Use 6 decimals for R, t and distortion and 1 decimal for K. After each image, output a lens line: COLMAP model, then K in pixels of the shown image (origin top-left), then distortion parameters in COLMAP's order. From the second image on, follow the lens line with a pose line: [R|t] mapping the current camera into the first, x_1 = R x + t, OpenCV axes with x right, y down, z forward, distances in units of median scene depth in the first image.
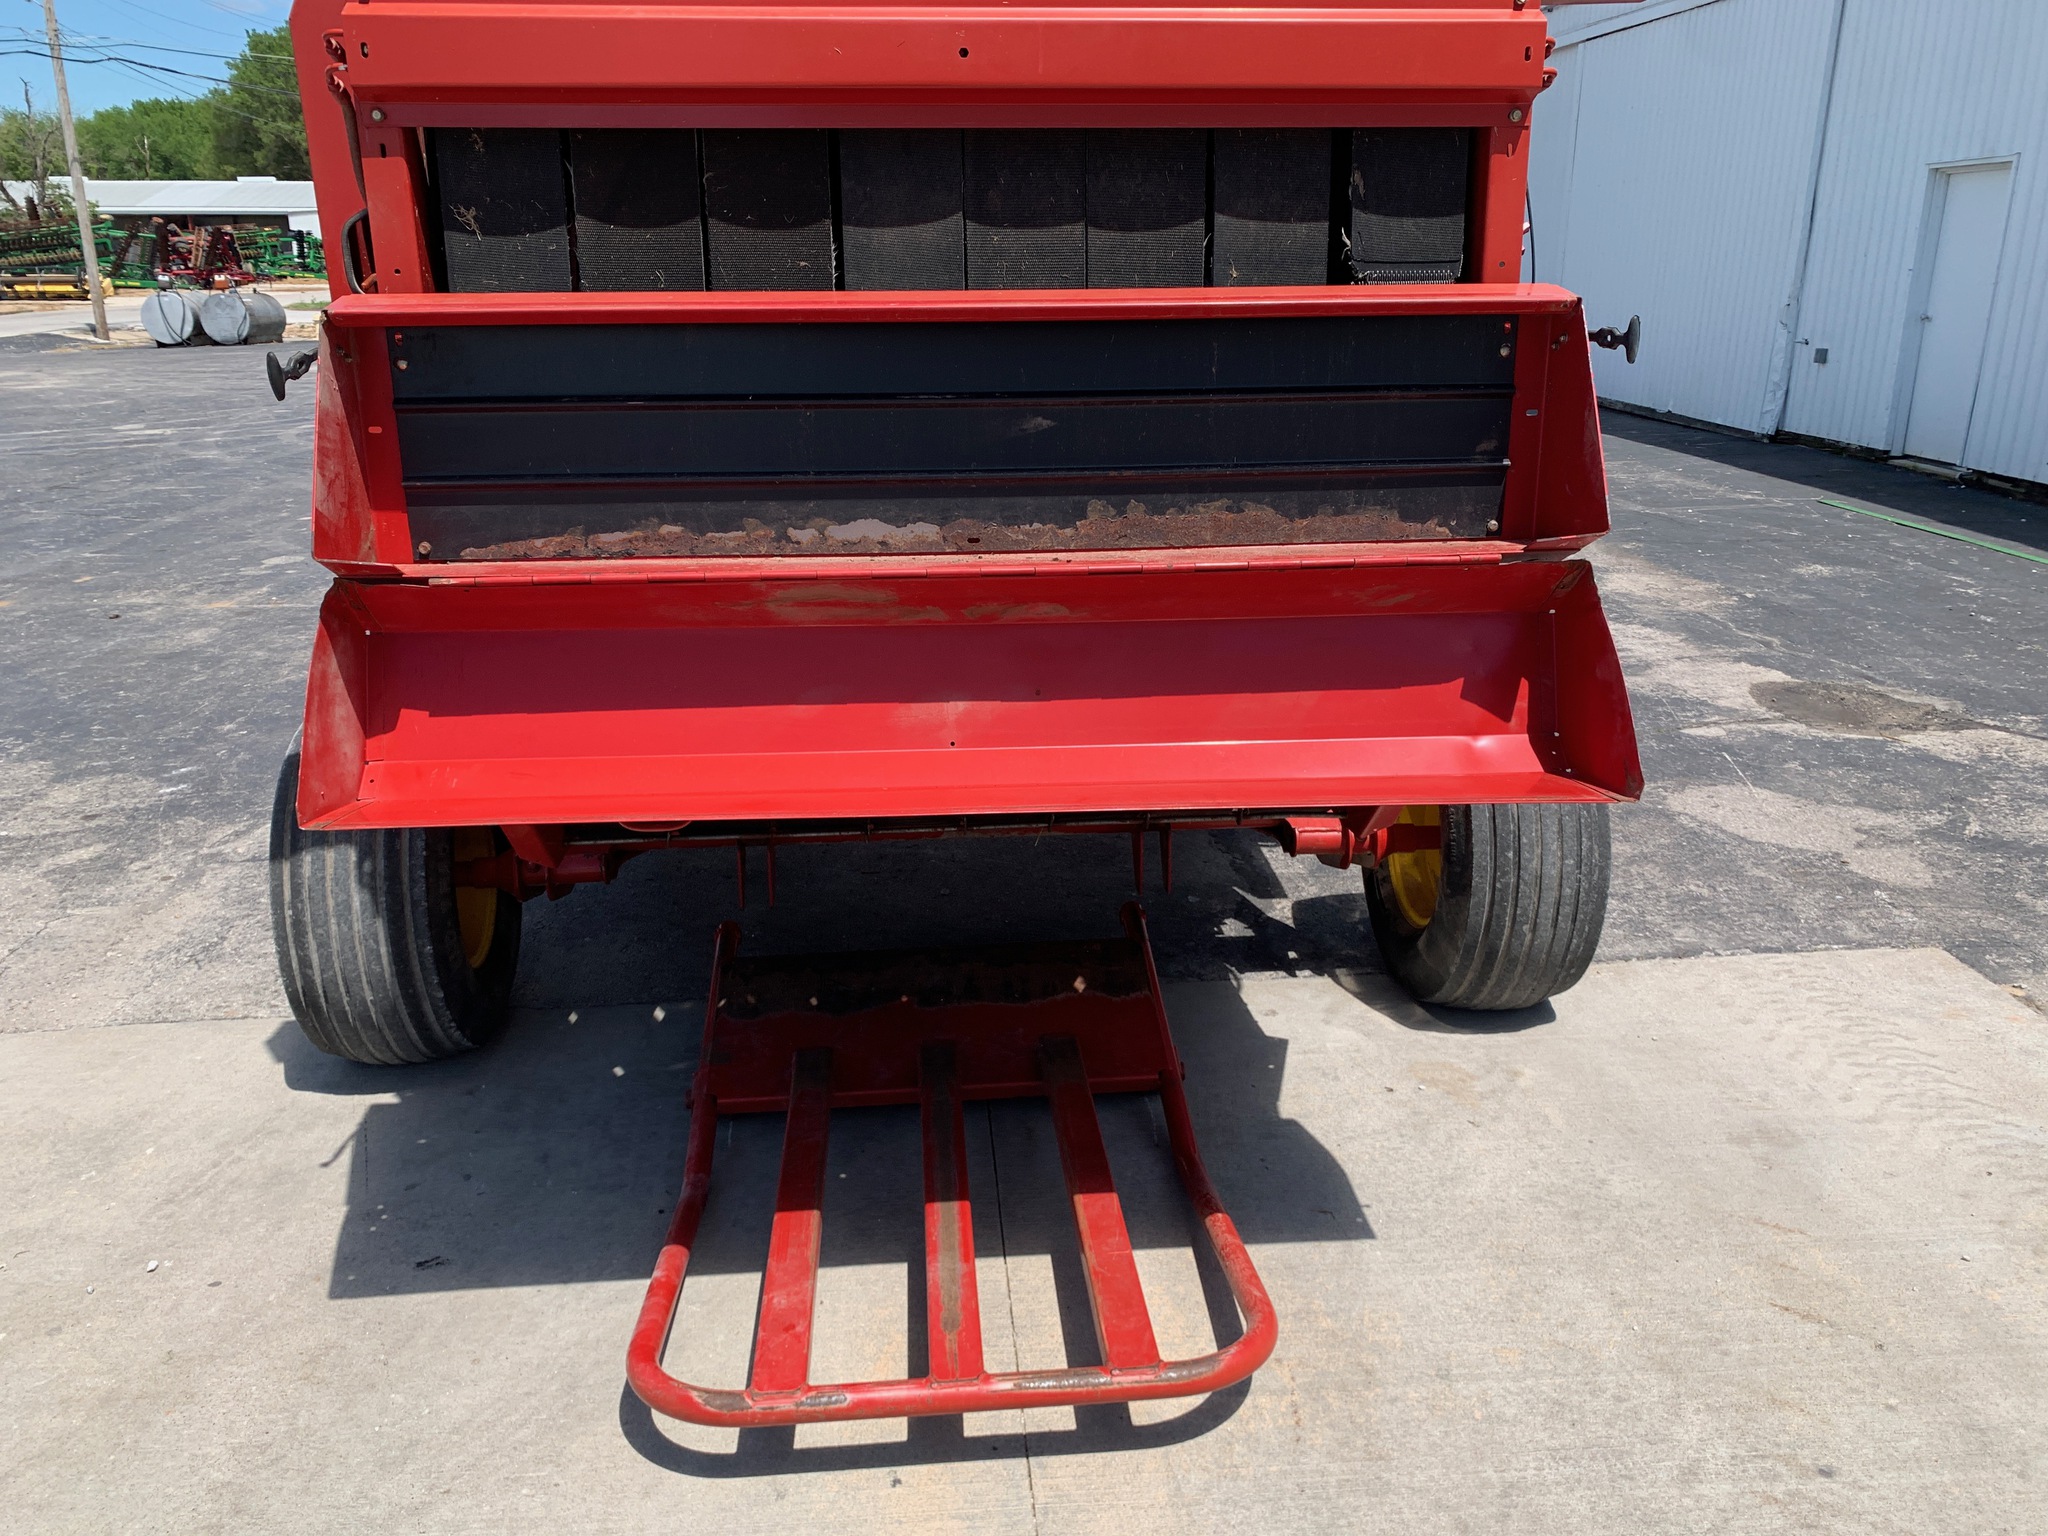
lens RADIAL K [[1566.6, 0, 1029.9], [0, 1566.6, 781.3], [0, 0, 1]] dist [0.000537, 0.001340]
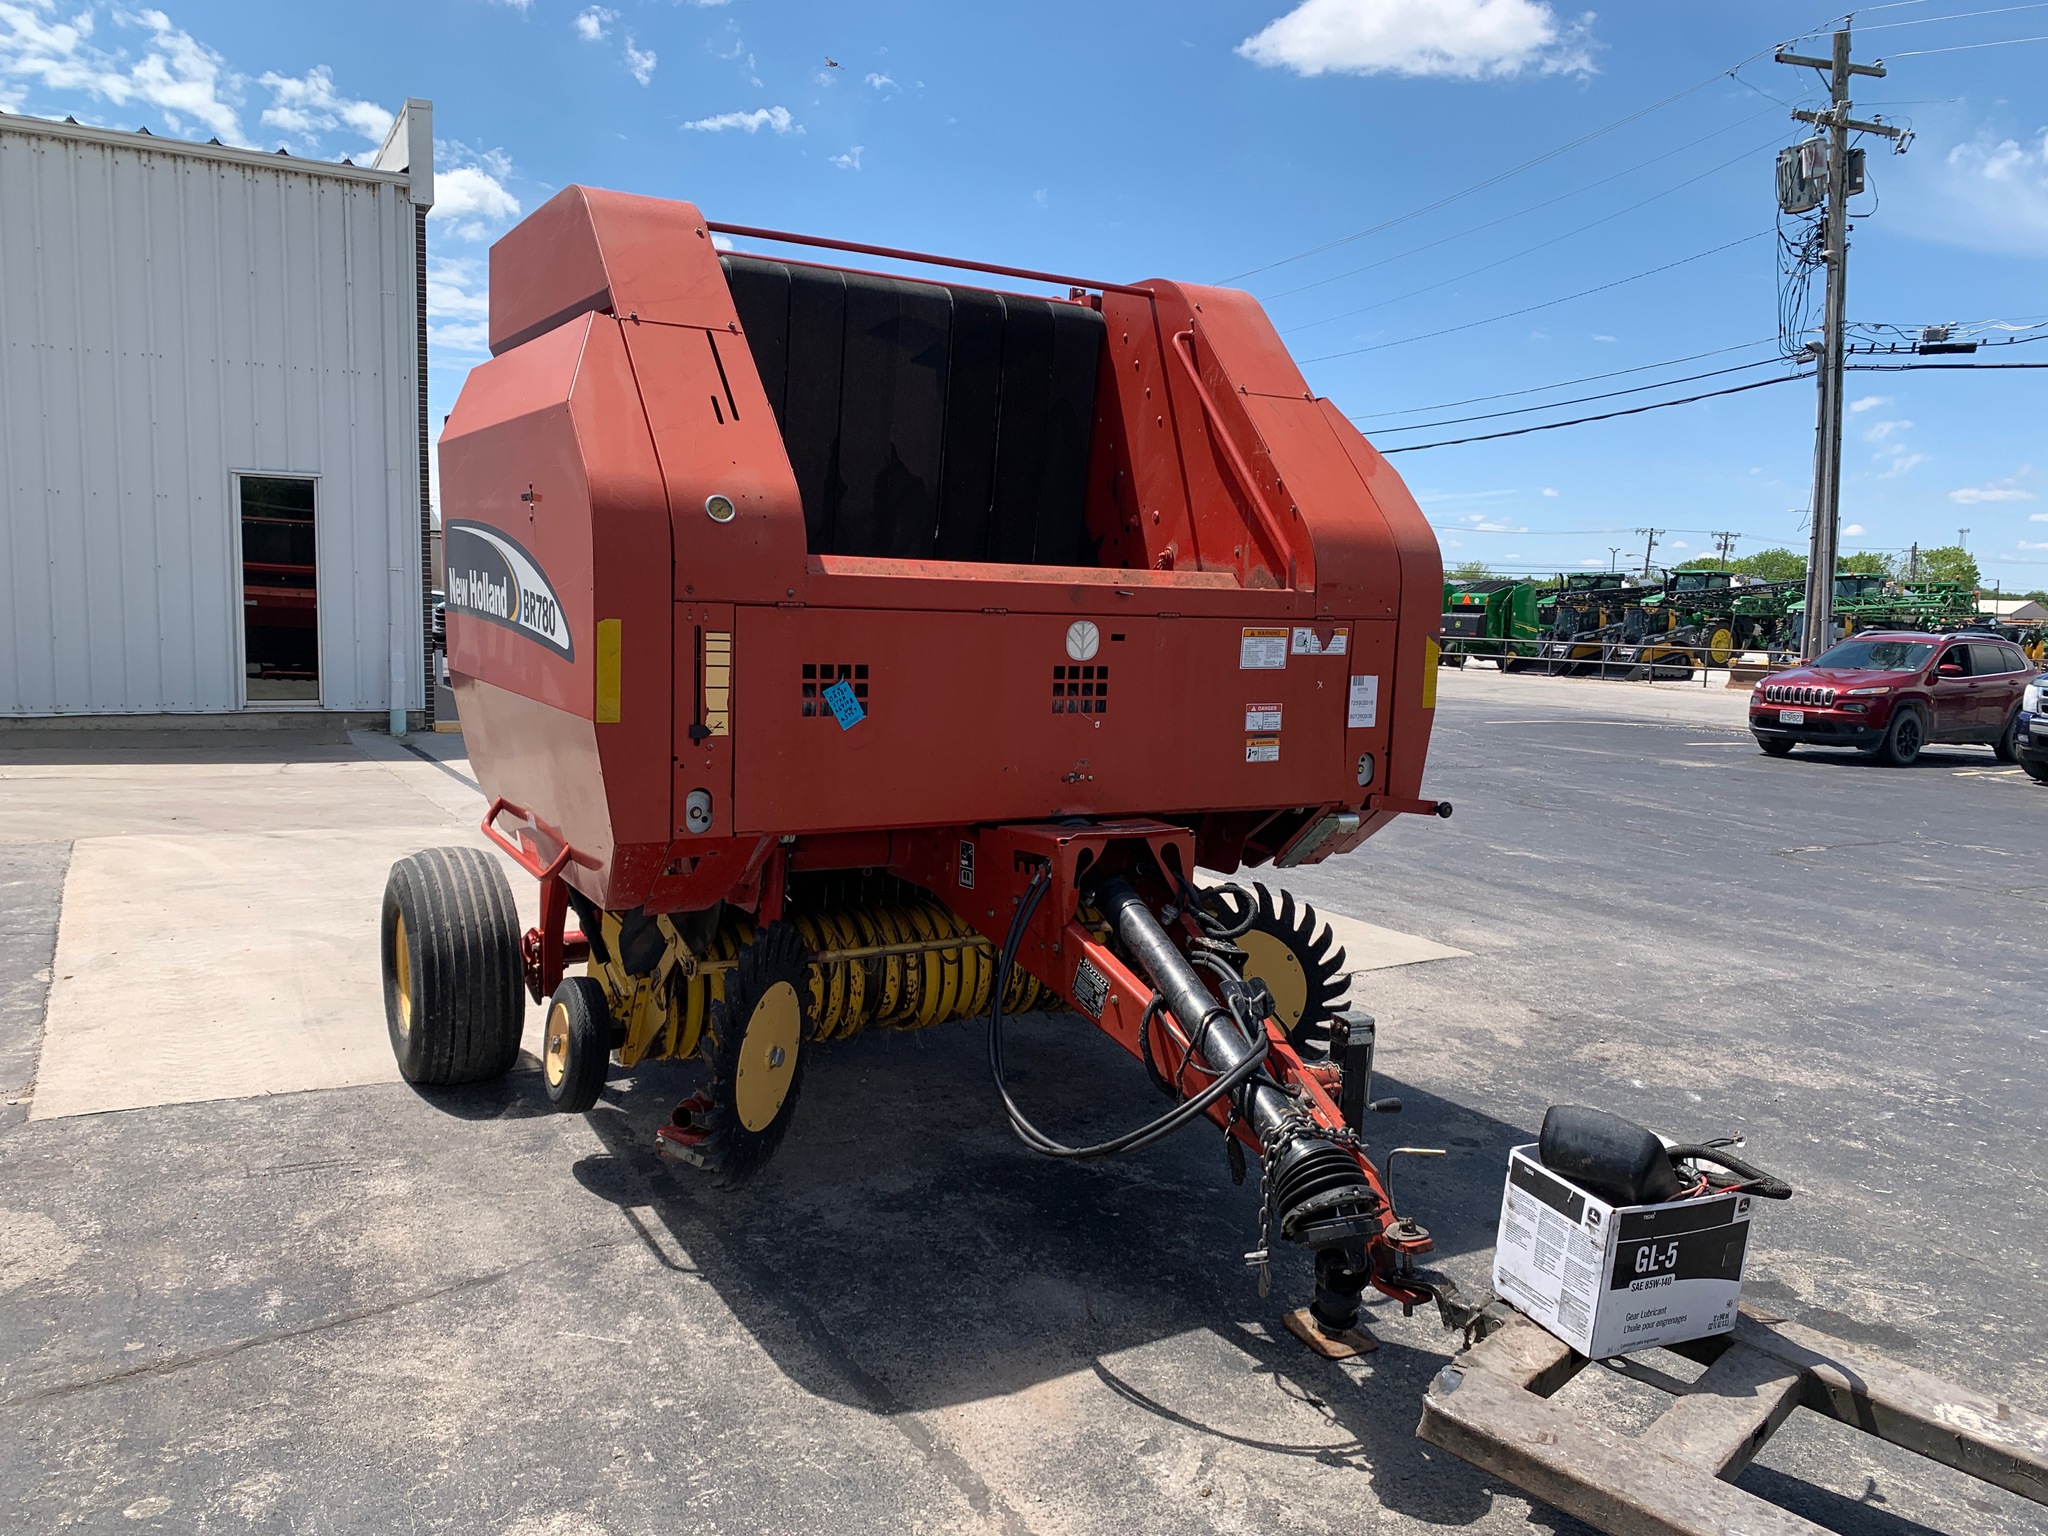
lens RADIAL K [[1574.3, 0, 1029.6], [0, 1574.3, 775.9], [0, 0, 1]] dist [0.012758, -0.008272]
pose [[-0.902656, 0.028469, -0.429419, 0.322998], [-0.157974, 0.906236, 0.392148, -0.600657], [0.400319, 0.421812, -0.813523, 1.781208]]
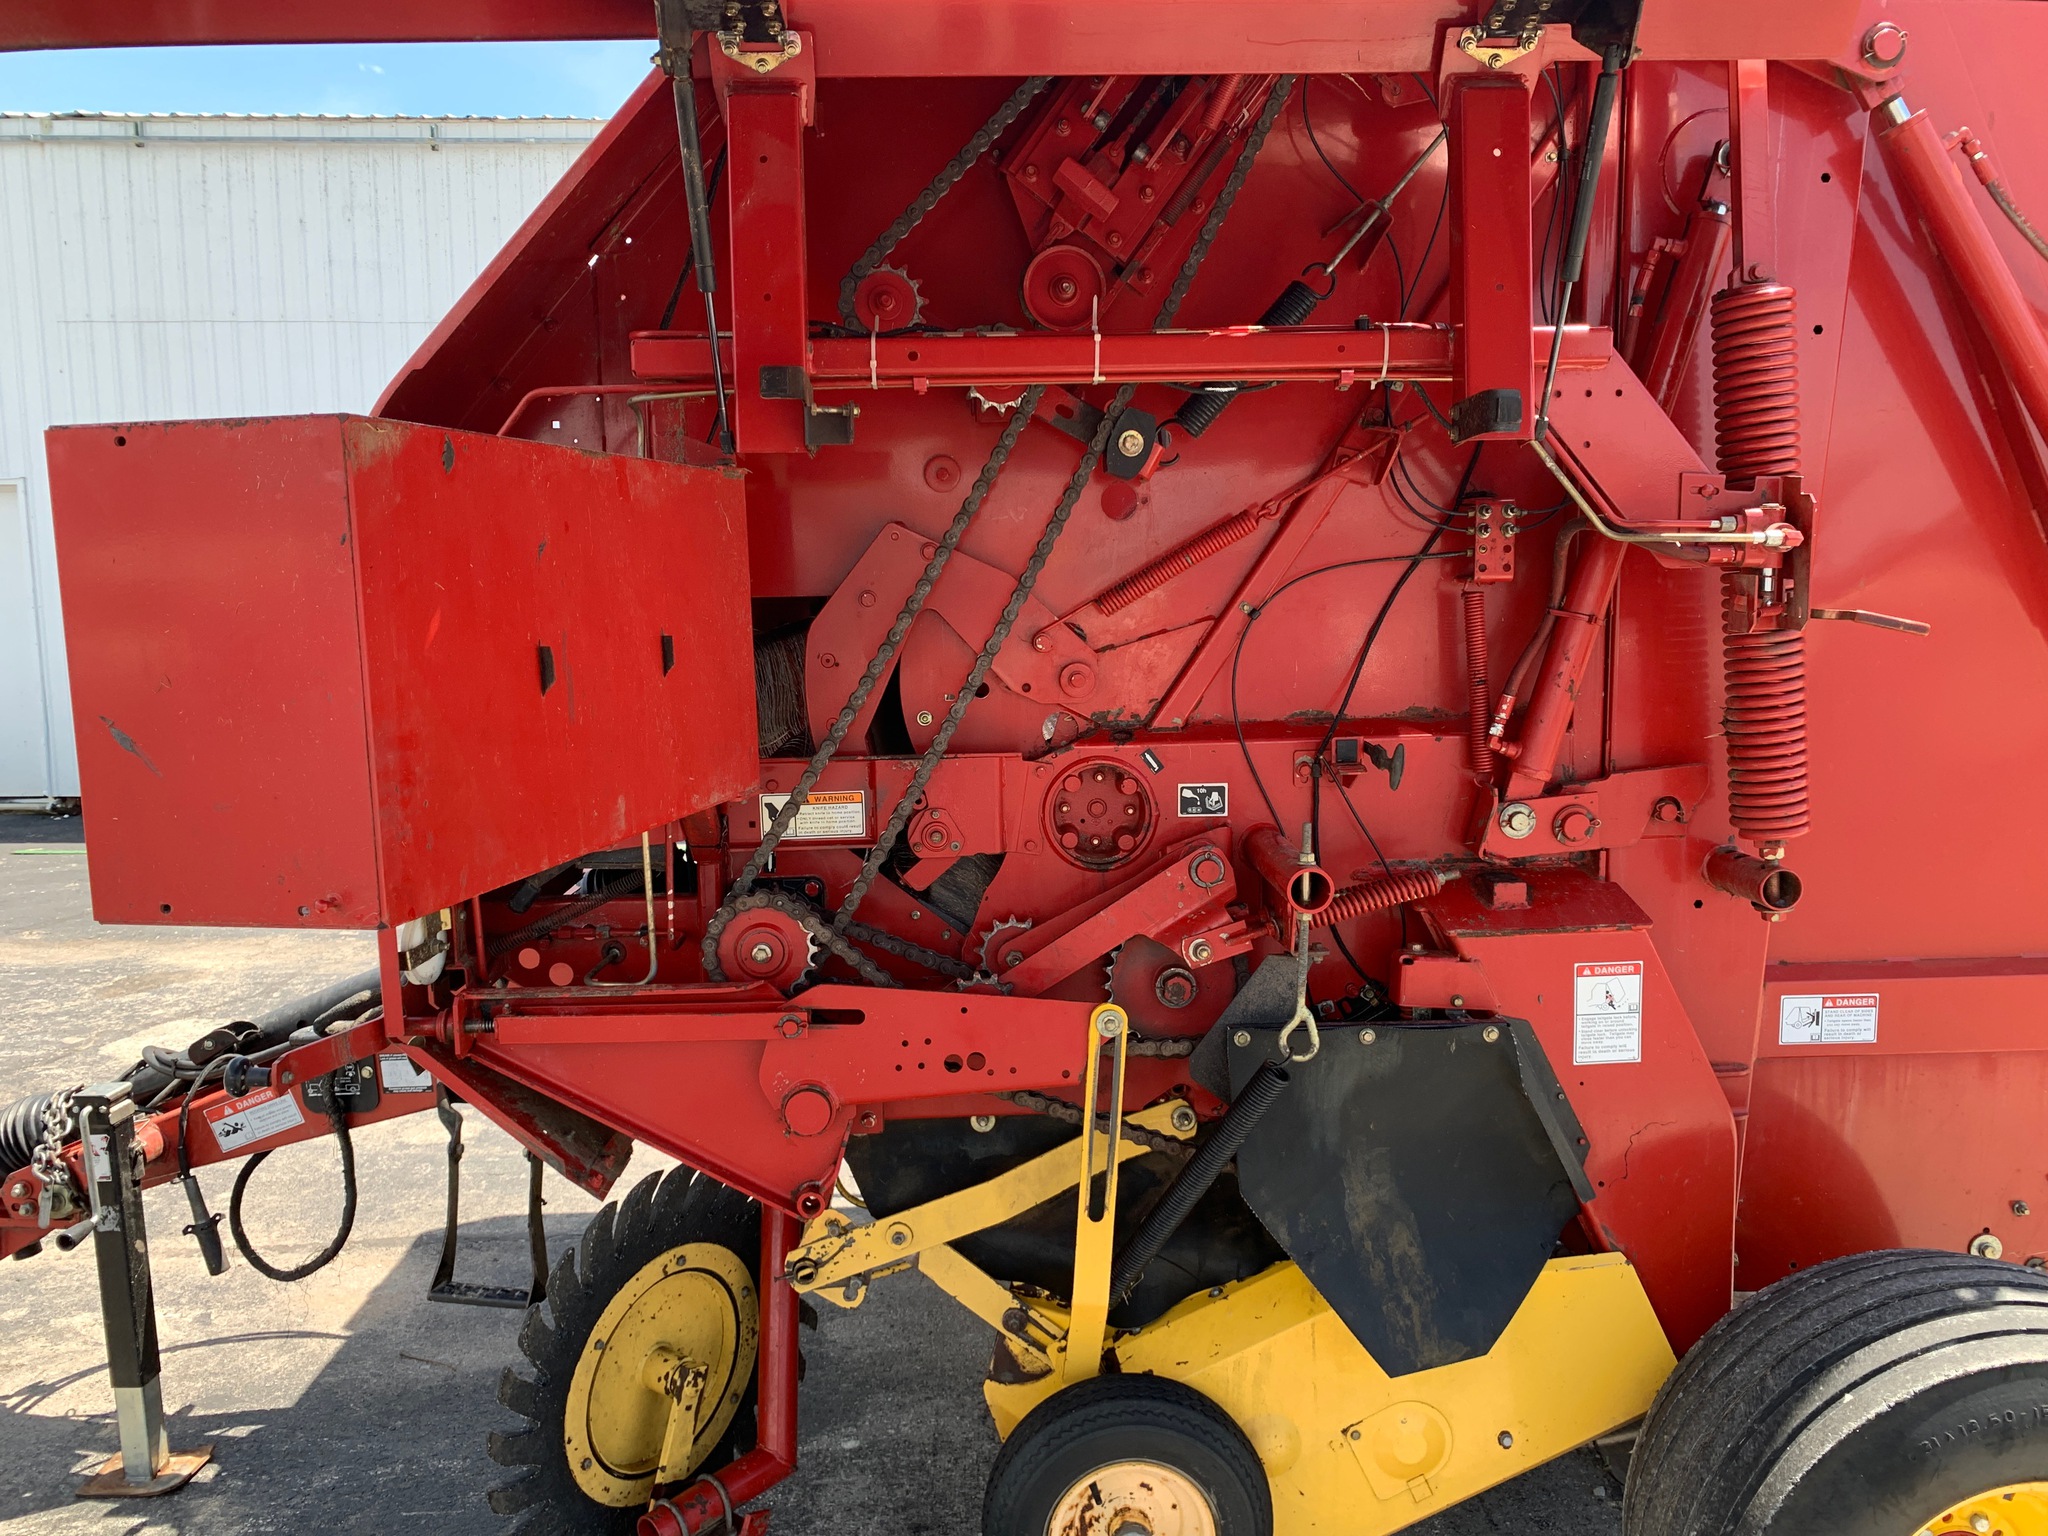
lens RADIAL K [[1579.4, 0, 1031.5], [0, 1579.4, 767.6], [0, 0, 1]] dist [0.005461, 0.001433]
pose [[0.052768, -0.122691, 0.991041, -0.704029], [0.321651, 0.941621, 0.099446, -0.290107], [-0.945387, 0.313522, 0.089151, 0.851244]]
